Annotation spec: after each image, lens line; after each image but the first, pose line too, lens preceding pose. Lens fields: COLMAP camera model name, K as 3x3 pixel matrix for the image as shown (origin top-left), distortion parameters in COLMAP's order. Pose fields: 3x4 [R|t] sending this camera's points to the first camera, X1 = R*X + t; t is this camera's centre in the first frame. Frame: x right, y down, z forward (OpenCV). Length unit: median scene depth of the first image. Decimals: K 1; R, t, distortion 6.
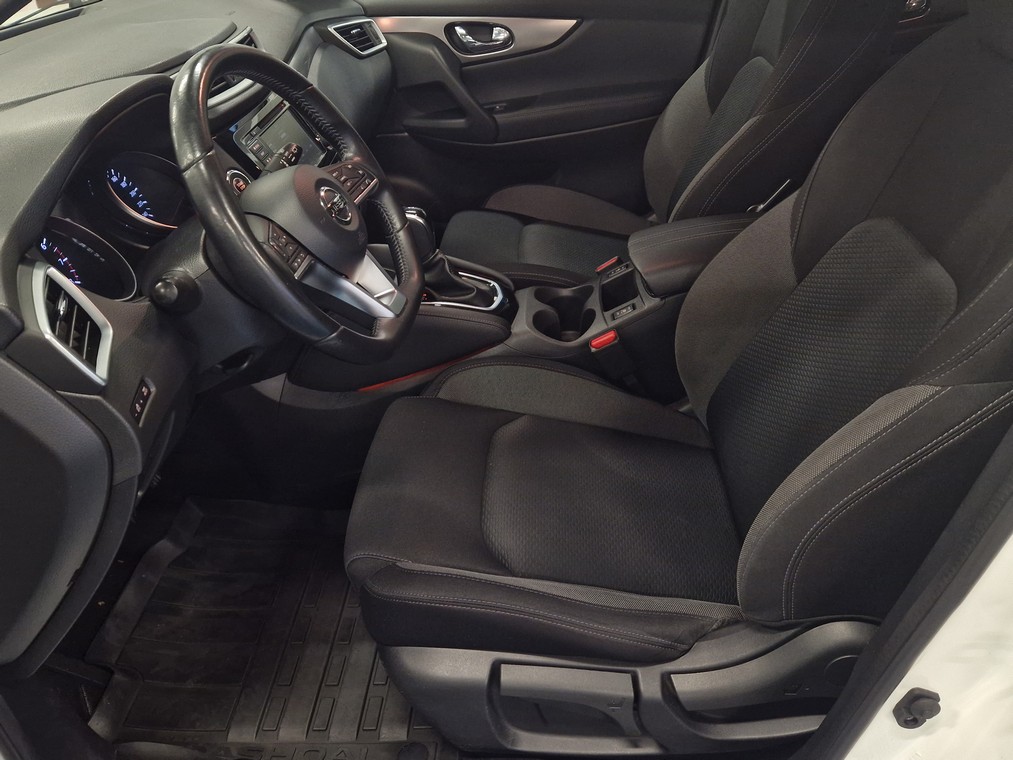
lens RADIAL K [[790.9, 0, 506.1], [0, 790.9, 383.0], [0, 0, 1]] dist [0.036055, -0.036971]
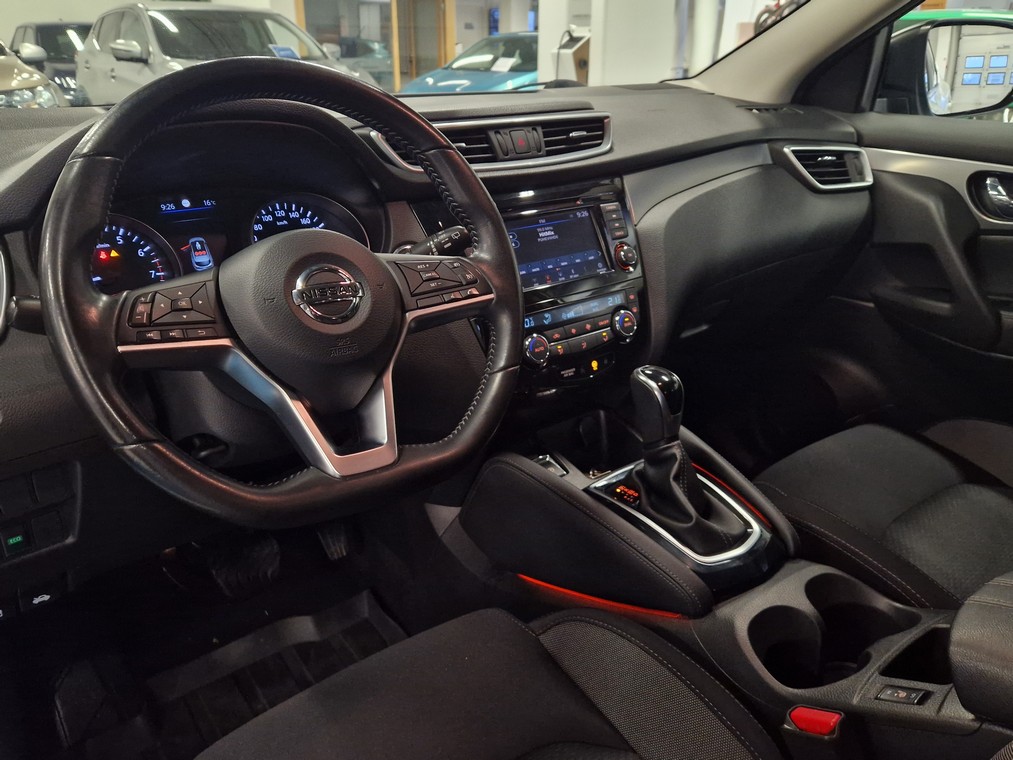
lens RADIAL K [[790.9, 0, 506.9], [0, 790.9, 374.2], [0, 0, 1]] dist [0.036055, -0.036971]
pose [[0.647071, 0.324547, -0.689904, 0.200241], [-0.447807, 0.894130, 0.000615, -0.119105], [0.617064, 0.308546, 0.723900, 0.316856]]
